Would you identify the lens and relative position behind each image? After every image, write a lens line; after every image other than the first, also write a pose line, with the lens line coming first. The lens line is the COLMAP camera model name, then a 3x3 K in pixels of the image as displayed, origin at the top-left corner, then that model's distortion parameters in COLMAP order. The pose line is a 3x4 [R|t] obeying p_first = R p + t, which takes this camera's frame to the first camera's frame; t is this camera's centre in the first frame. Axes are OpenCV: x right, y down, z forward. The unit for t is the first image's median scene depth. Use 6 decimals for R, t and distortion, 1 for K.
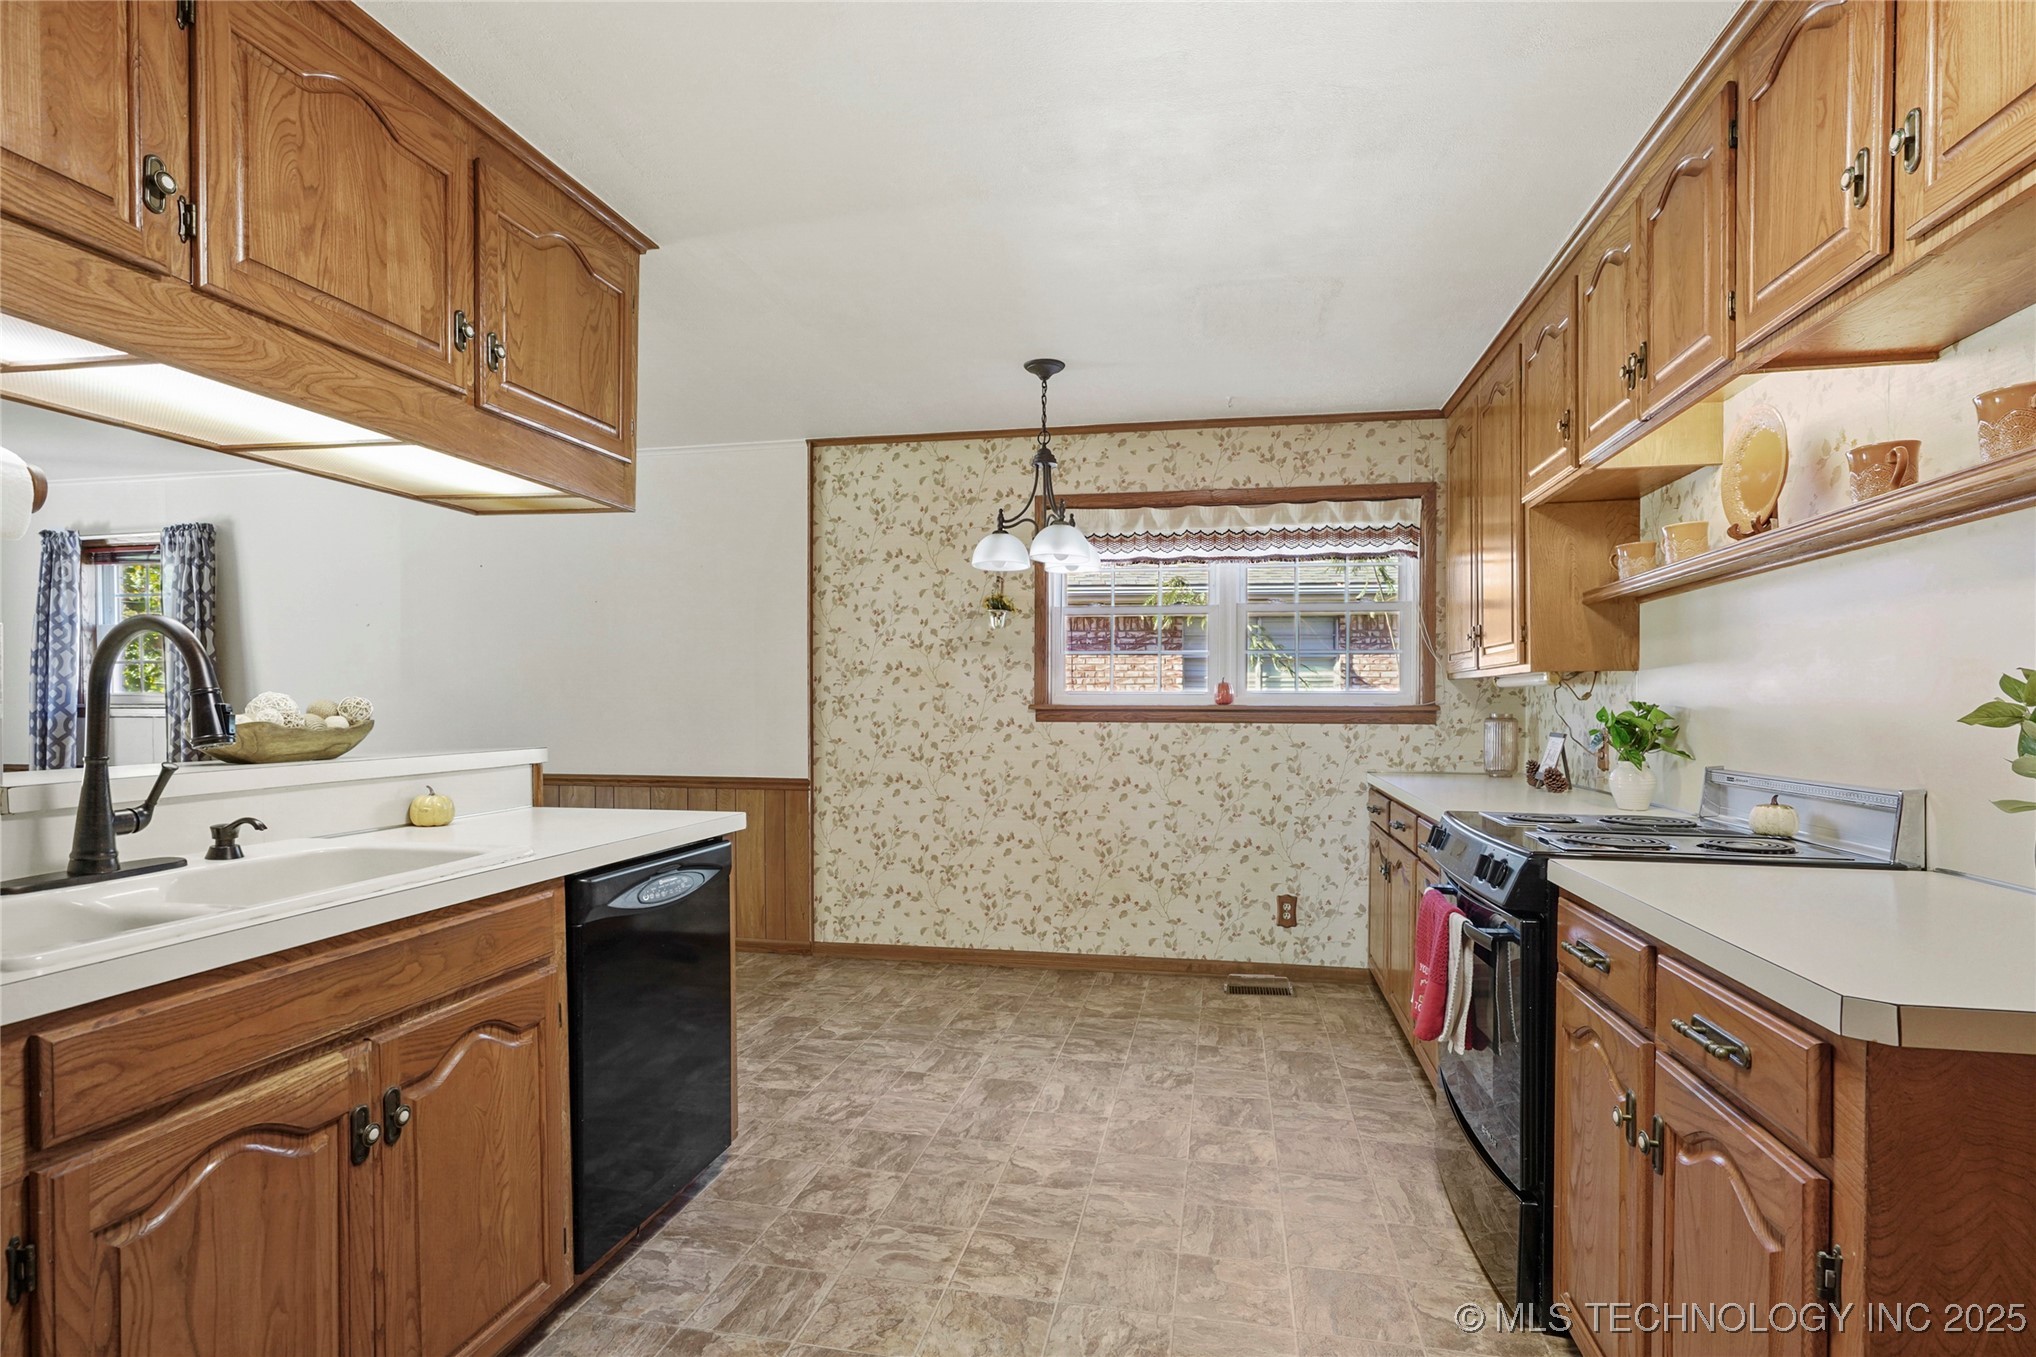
lens RADIAL K [[968.5, 0, 1051.1], [0, 968.5, 712.9], [0, 0, 1]] dist [-0.006082, 0.004961]
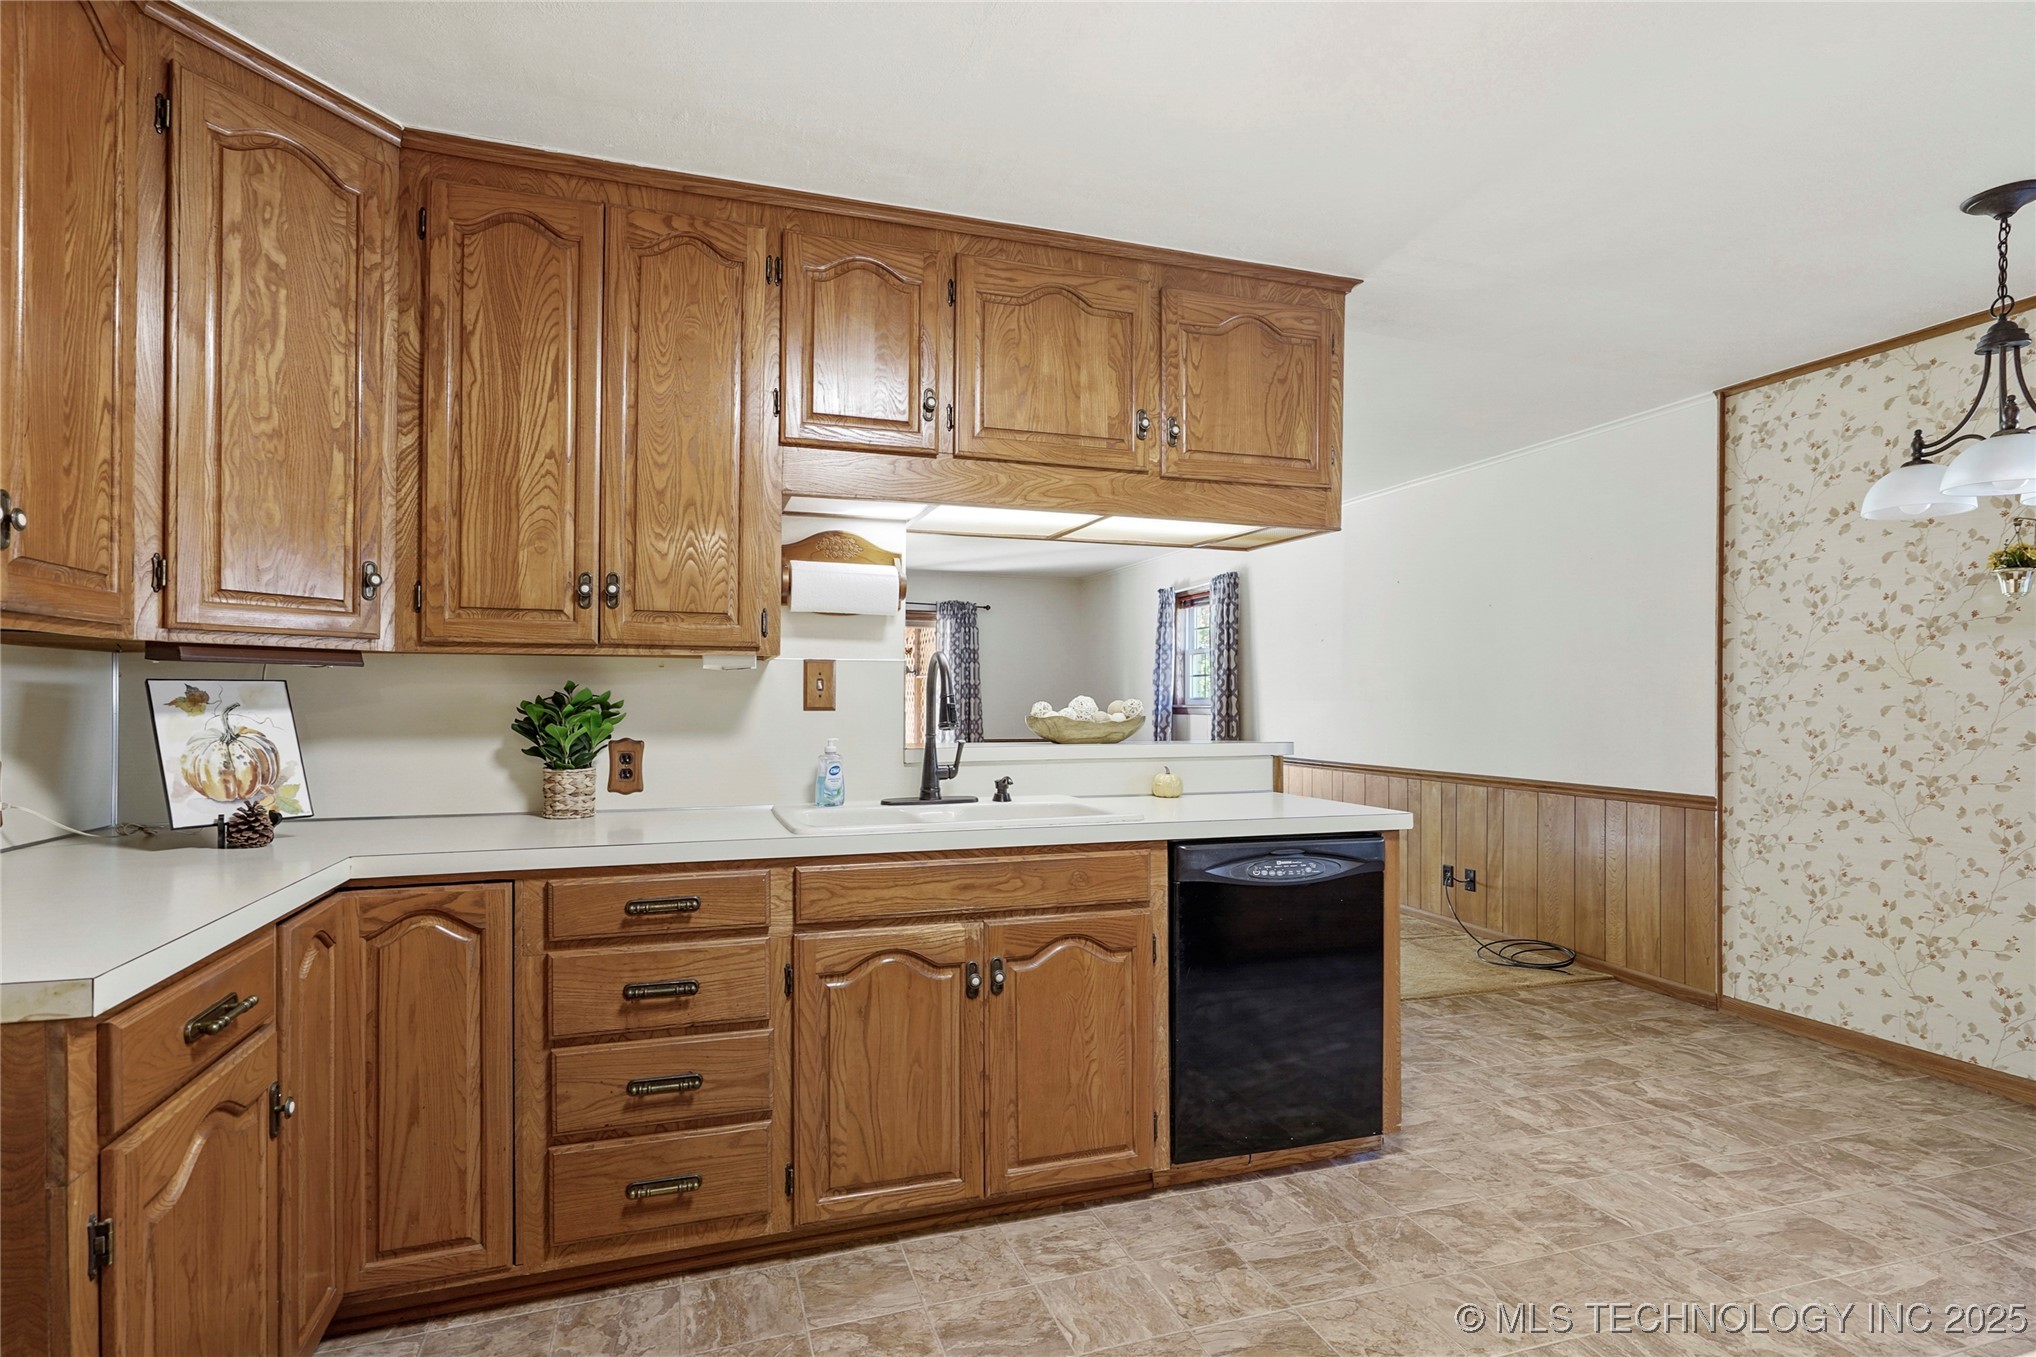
lens RADIAL K [[968.5, 0, 1026.2], [0, 968.5, 707.1], [0, 0, 1]] dist [-0.006082, 0.004961]
pose [[0.510234, 0.004643, -0.860023, 0.357970], [-0.012530, 0.999919, -0.002036, -0.000610], [0.859944, 0.011815, 0.510251, 0.145754]]
